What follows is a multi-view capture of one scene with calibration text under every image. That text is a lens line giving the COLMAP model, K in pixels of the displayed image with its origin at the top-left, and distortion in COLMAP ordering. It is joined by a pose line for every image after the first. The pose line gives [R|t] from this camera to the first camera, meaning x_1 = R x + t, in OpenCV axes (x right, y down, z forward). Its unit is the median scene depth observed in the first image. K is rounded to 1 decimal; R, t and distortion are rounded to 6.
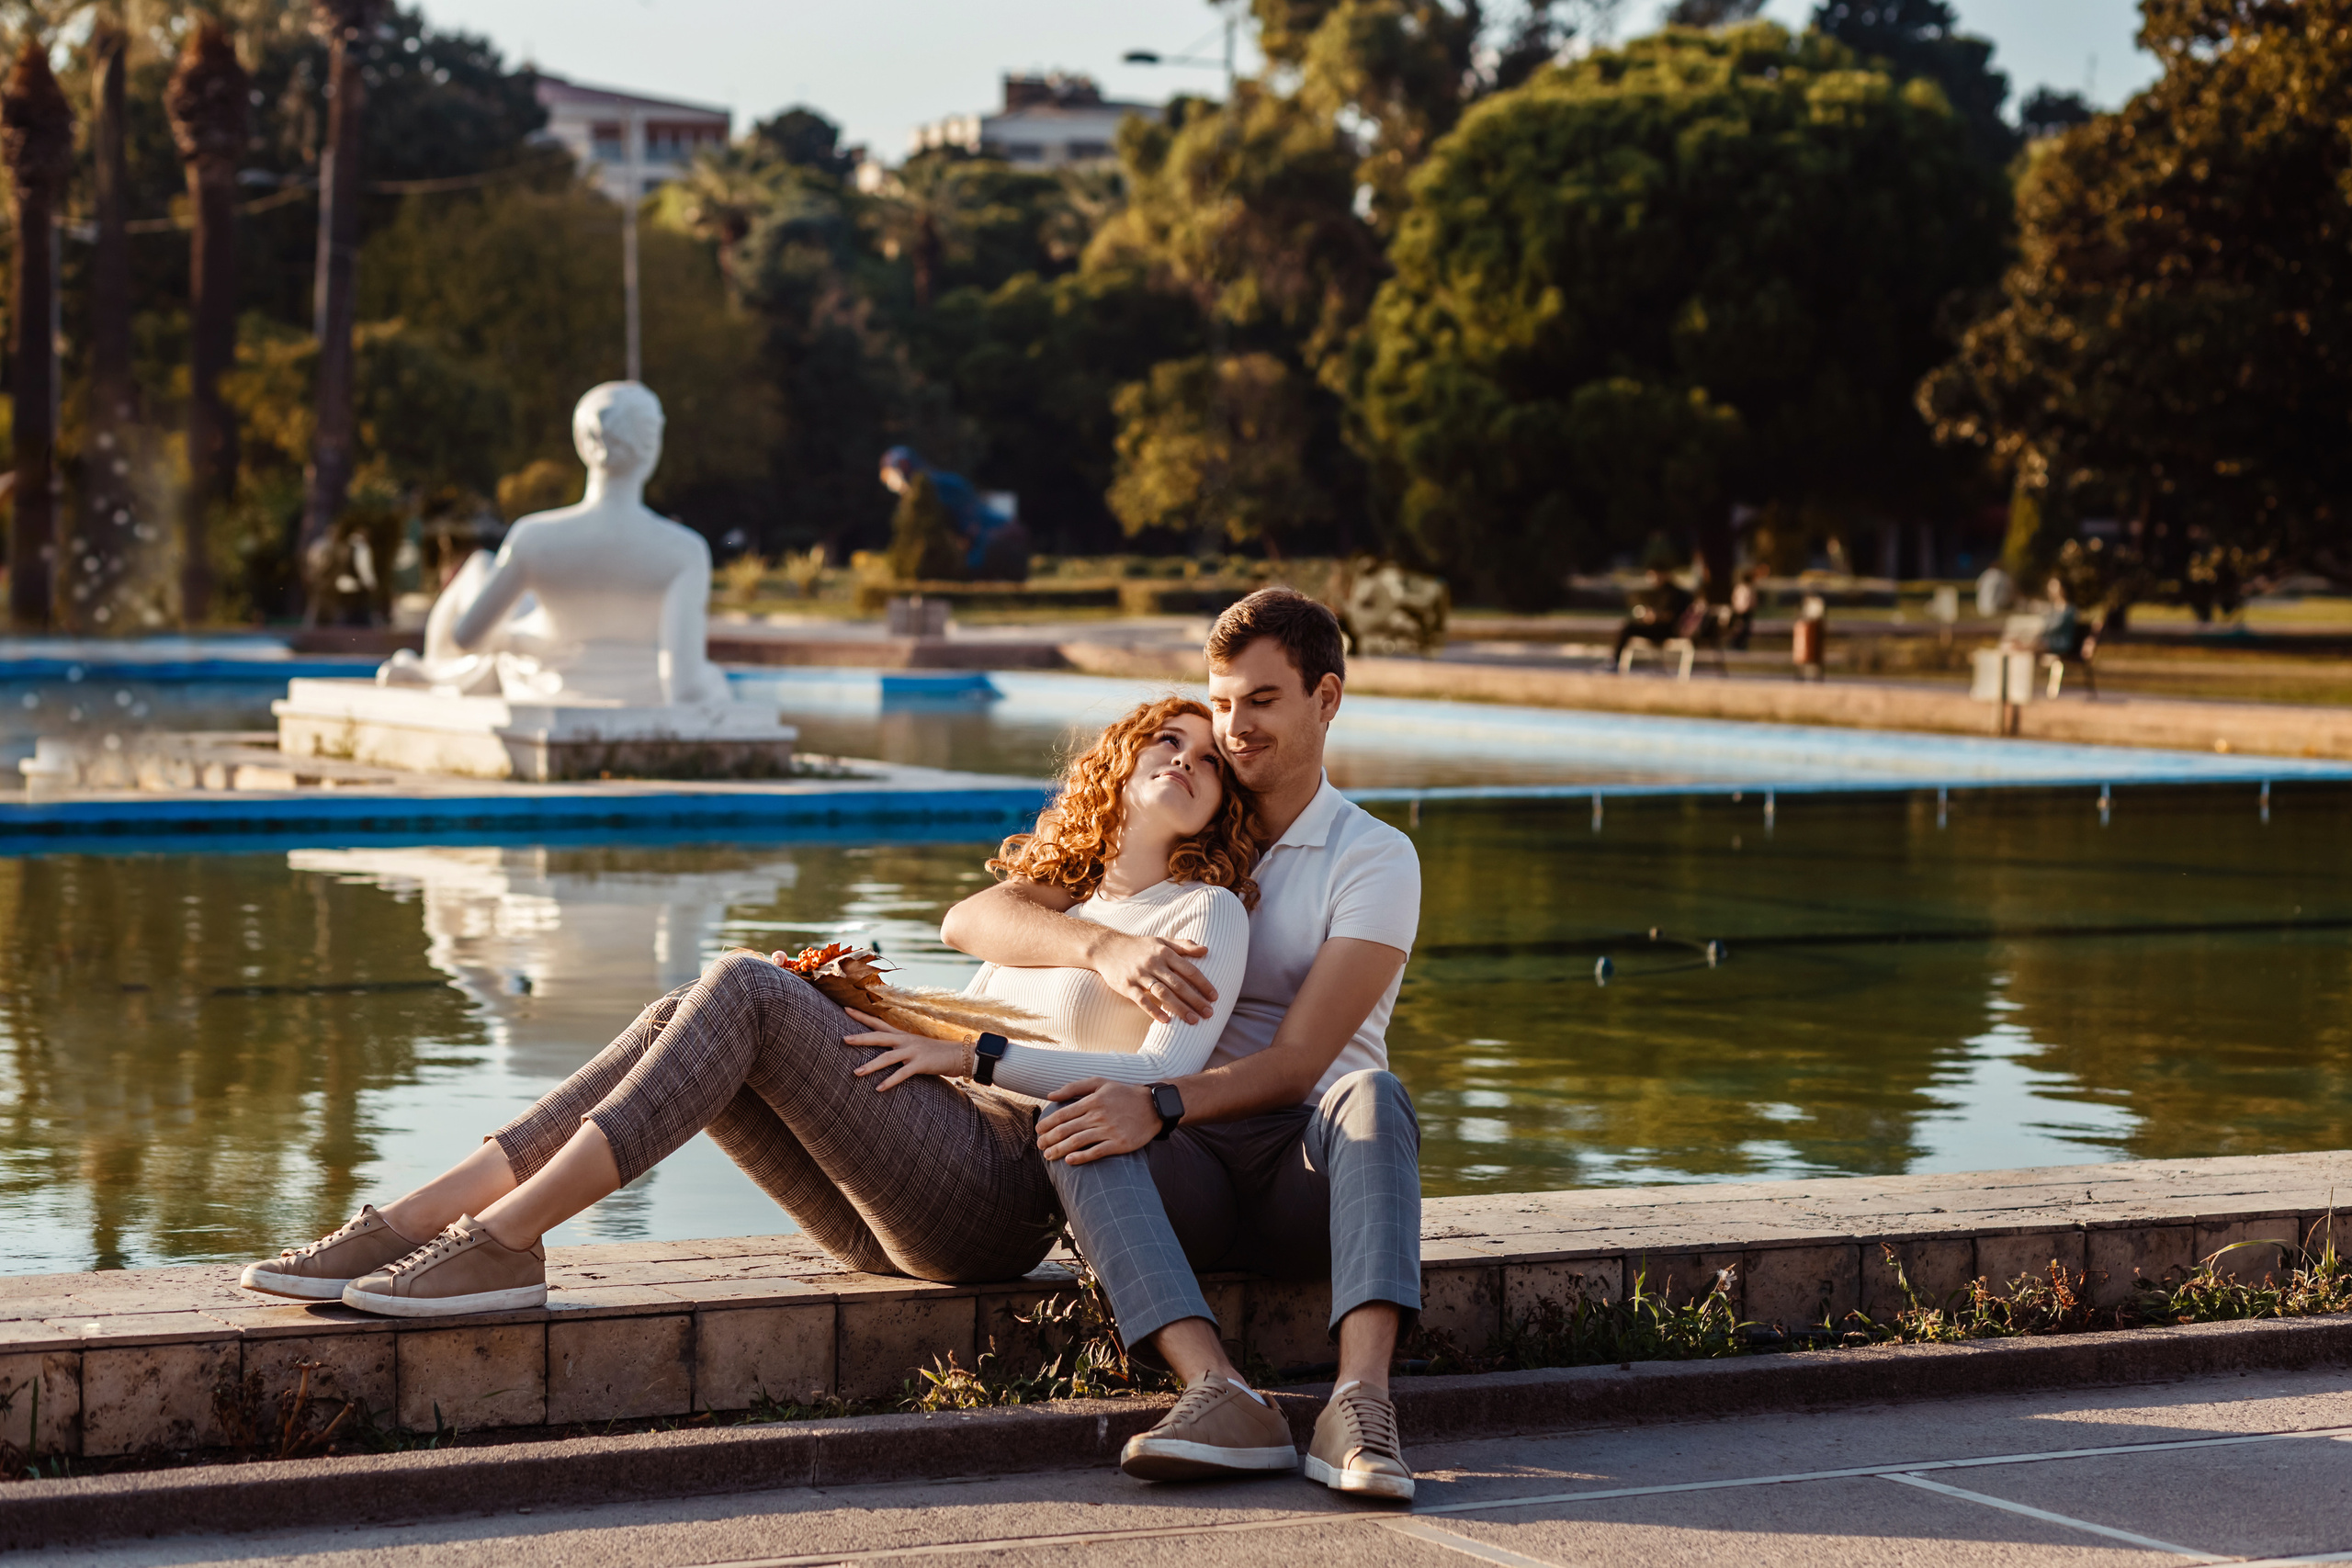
lens RADIAL K [[5378.0, 0, 1173.5], [0, 5378.0, 777.7], [0, 0, 1]] dist [0.022140, 0.000000]
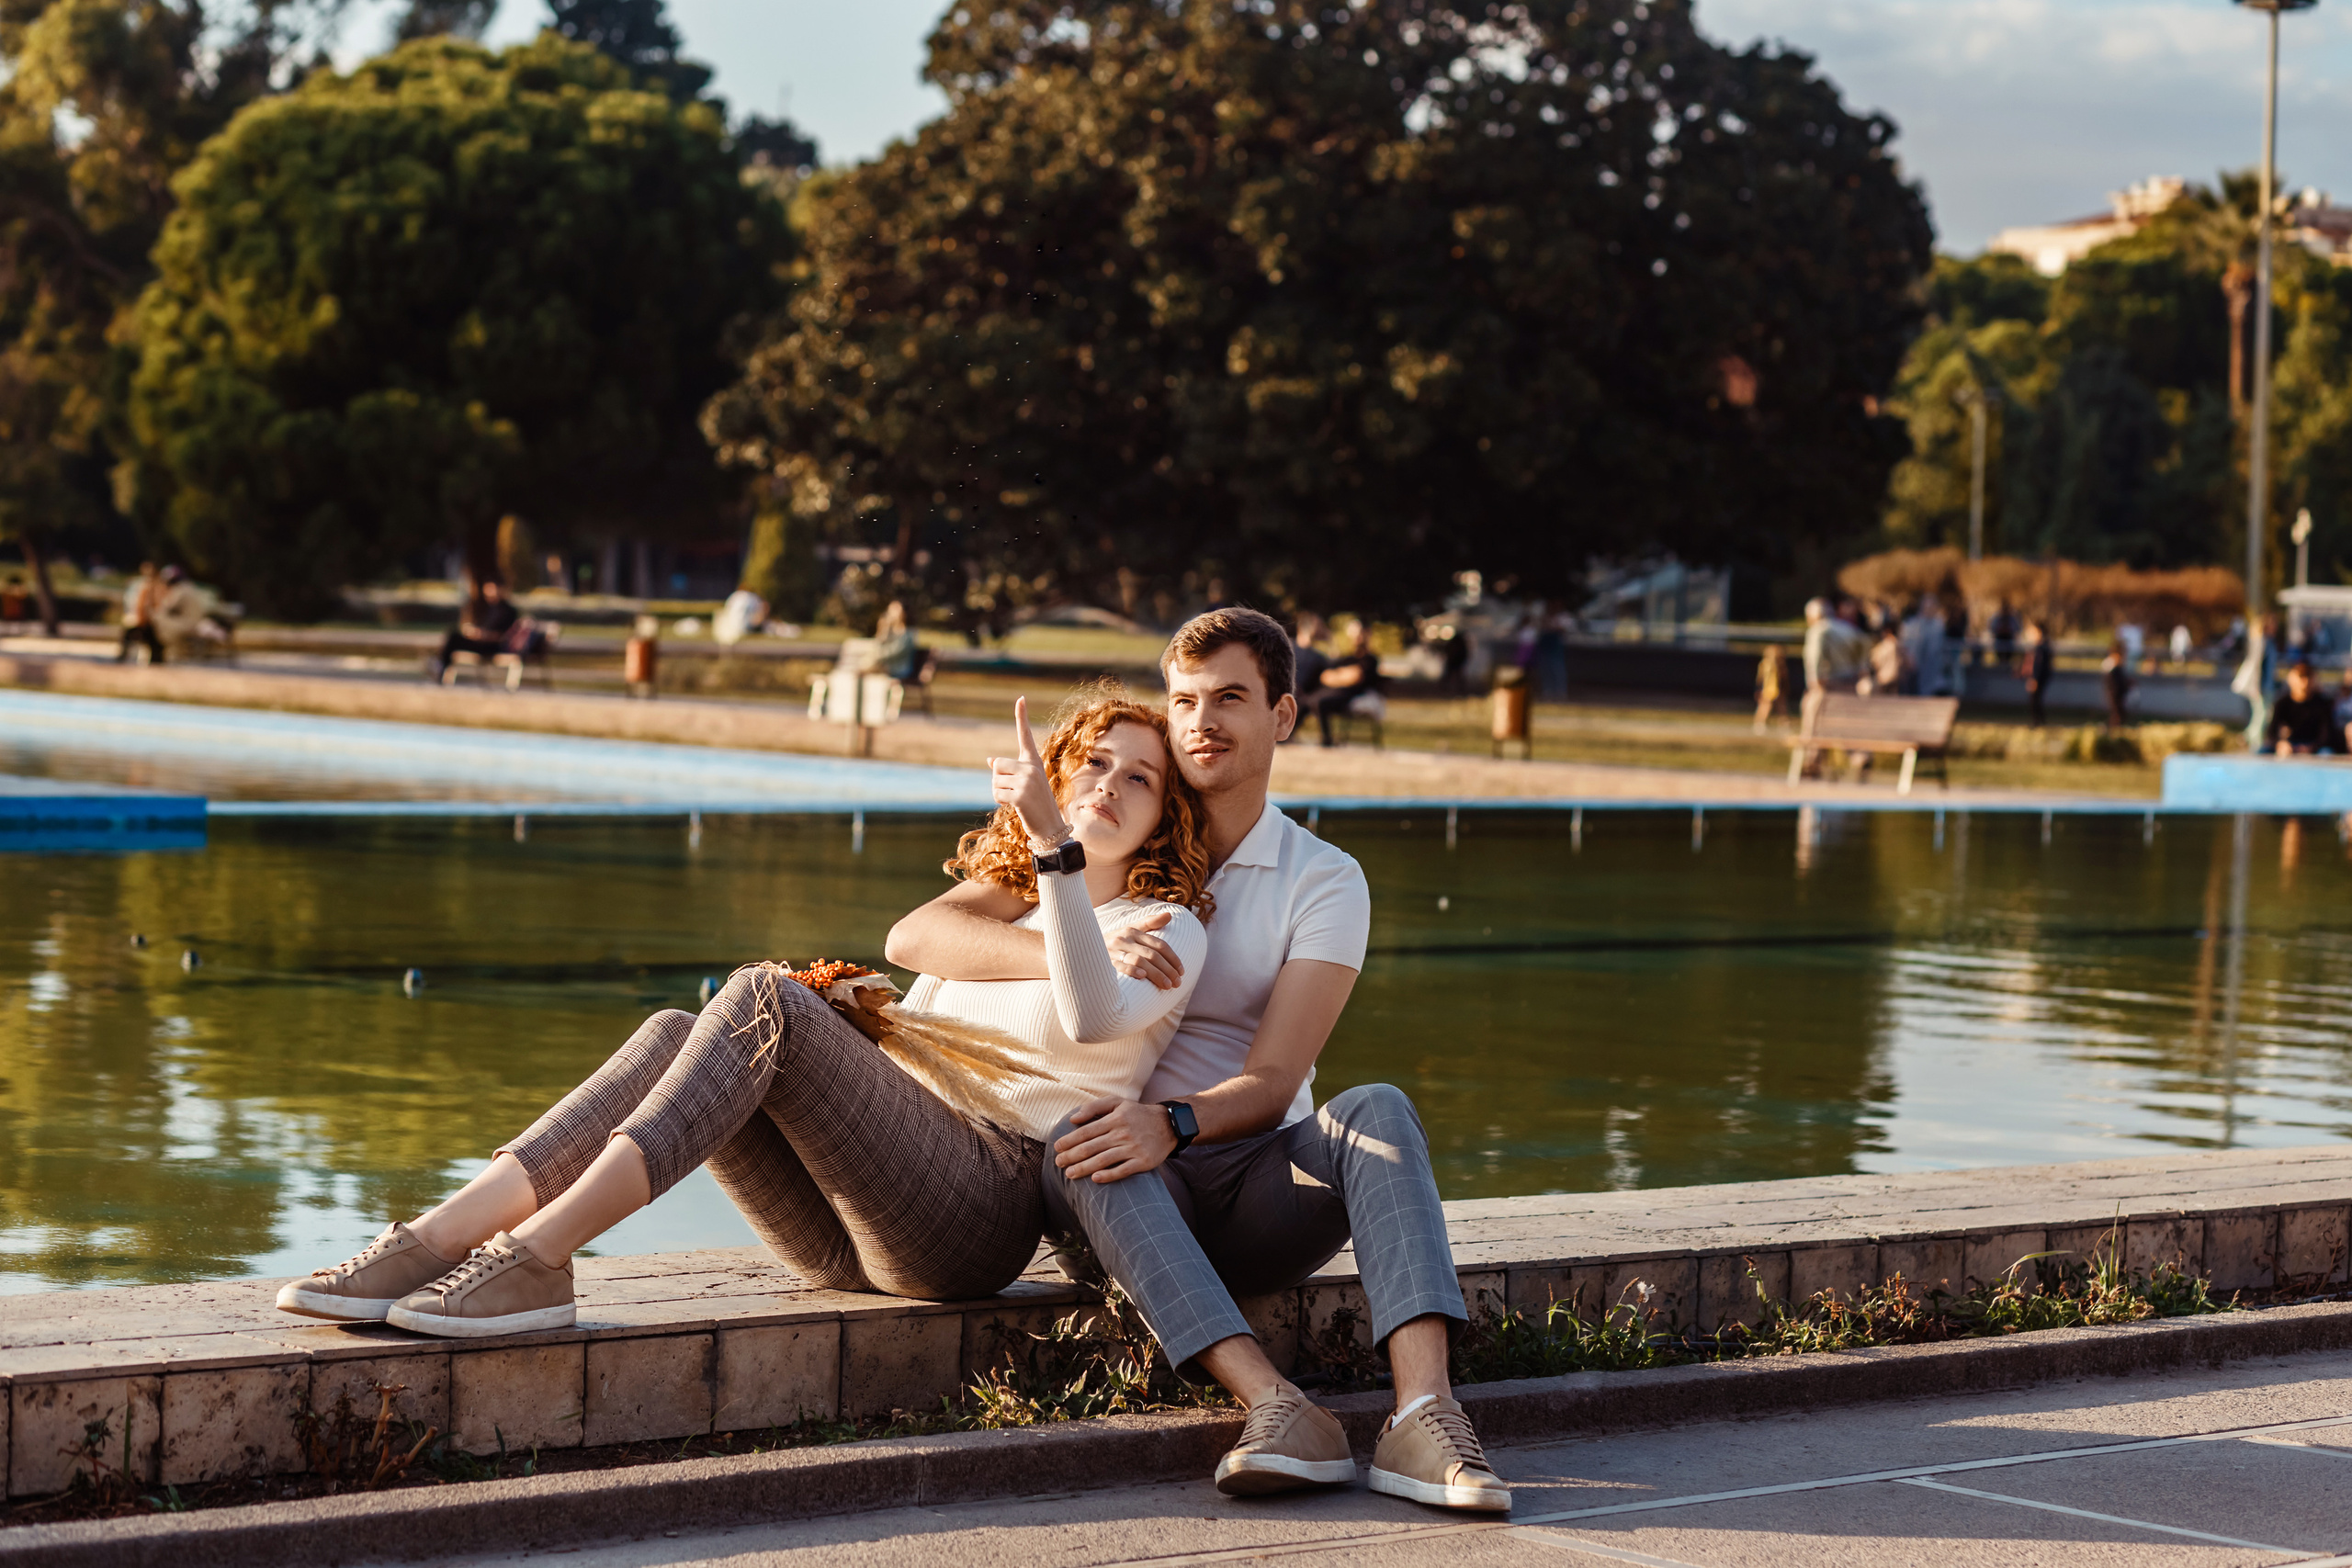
lens RADIAL K [[5378.0, 0, 1174.7], [0, 5378.0, 787.4], [0, 0, 1]] dist [0.022140, 0.000000]
pose [[0.973833, 0.015827, 0.226715, -0.208676], [-0.015509, 0.999875, -0.003184, 0.001539], [-0.226737, -0.000415, 0.973956, 0.019736]]
